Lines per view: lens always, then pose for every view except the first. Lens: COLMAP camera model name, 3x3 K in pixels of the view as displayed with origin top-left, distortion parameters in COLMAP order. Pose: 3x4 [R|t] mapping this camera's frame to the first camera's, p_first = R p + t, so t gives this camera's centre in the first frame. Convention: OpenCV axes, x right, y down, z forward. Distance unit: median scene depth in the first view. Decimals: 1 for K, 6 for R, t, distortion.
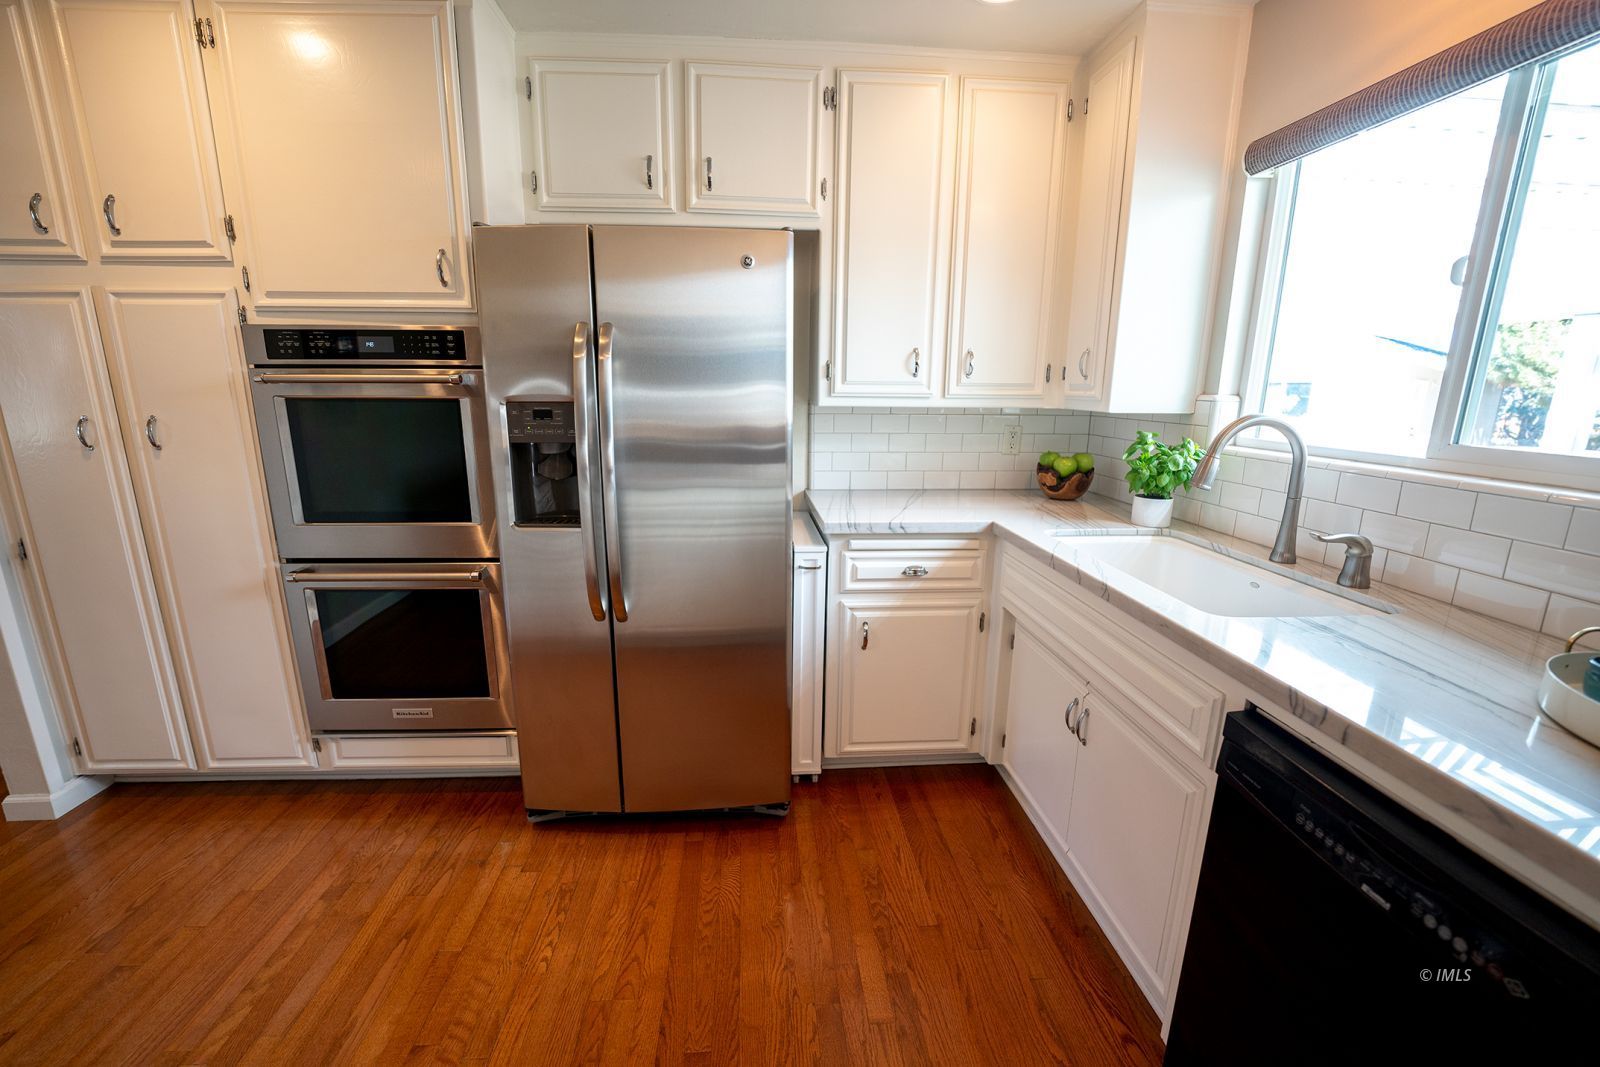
lens RADIAL K [[649.2, 0, 788.1], [0, 649.2, 536.7], [0, 0, 1]] dist [-0.028554, 0.001530]
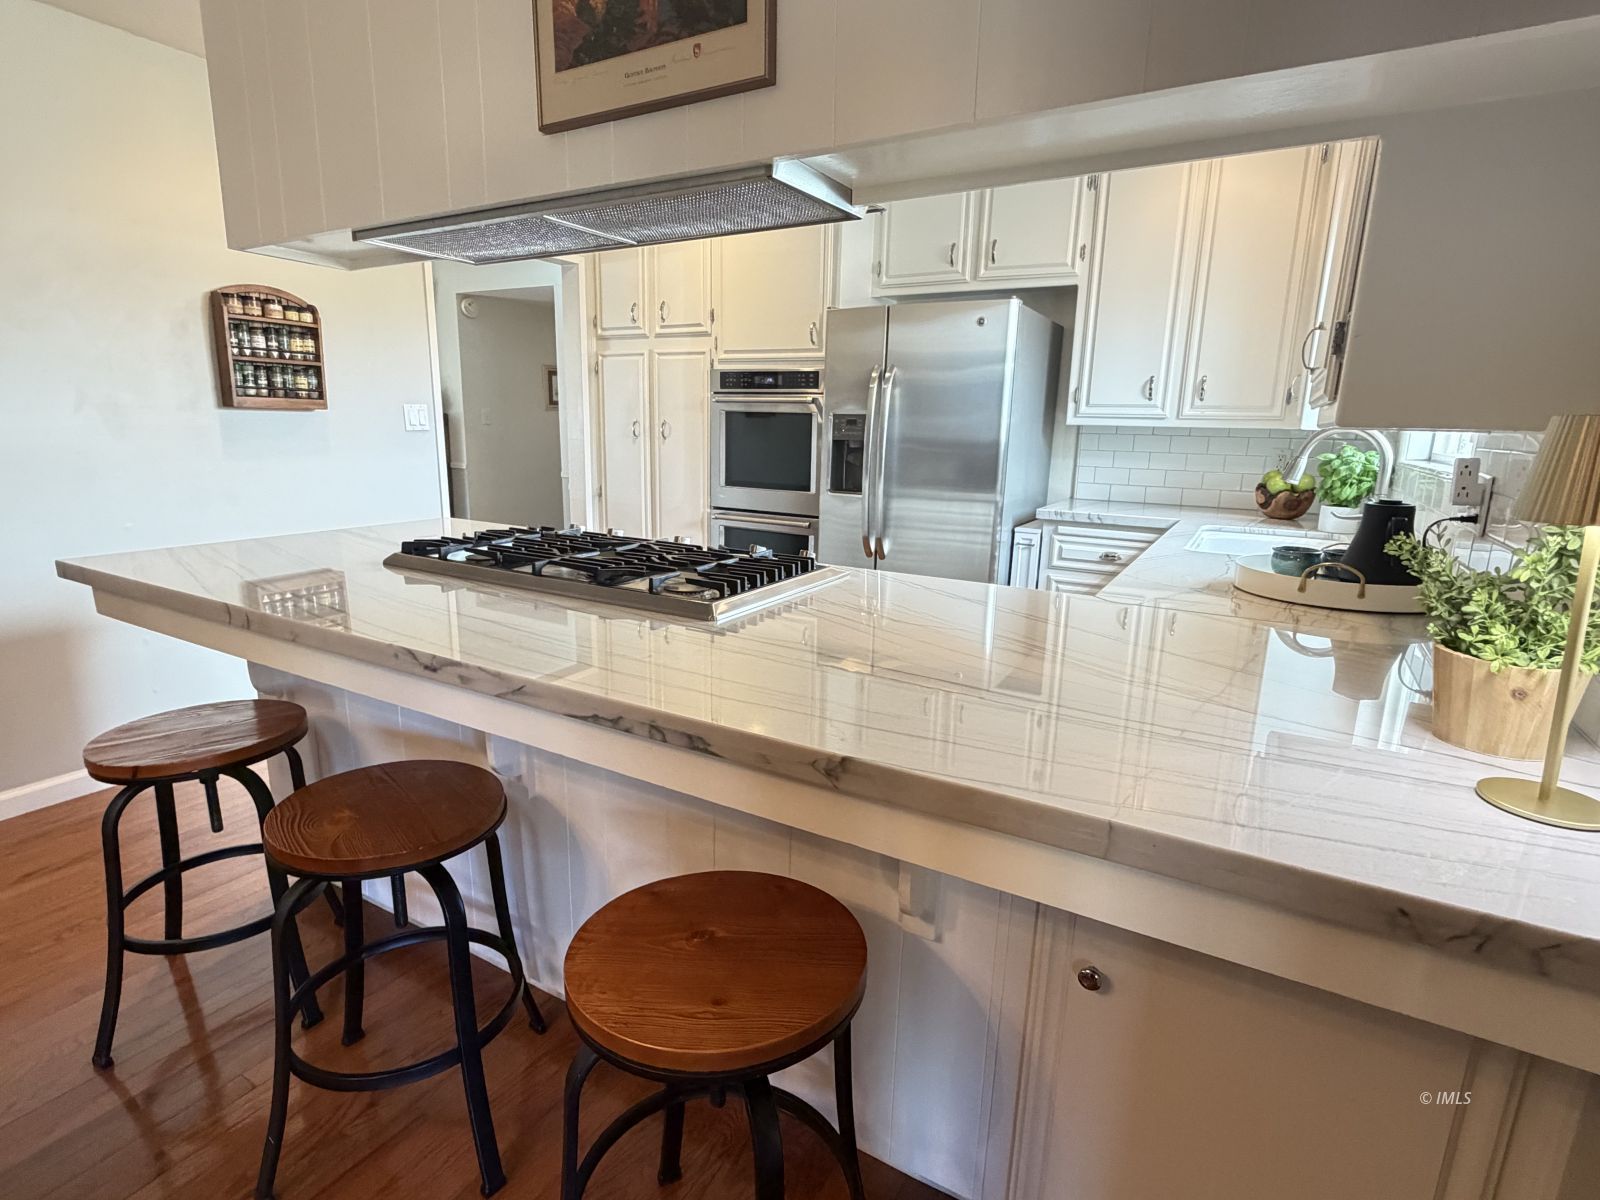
lens RADIAL K [[807.3, 0, 796.0], [0, 807.3, 602.2], [0, 0, 1]] dist [0.000082, 0.000314]
pose [[0.826154, 0.132127, -0.547734, 0.607903], [-0.141904, 0.989573, 0.024674, 0.204278], [0.545282, 0.057341, 0.836289, -0.666927]]
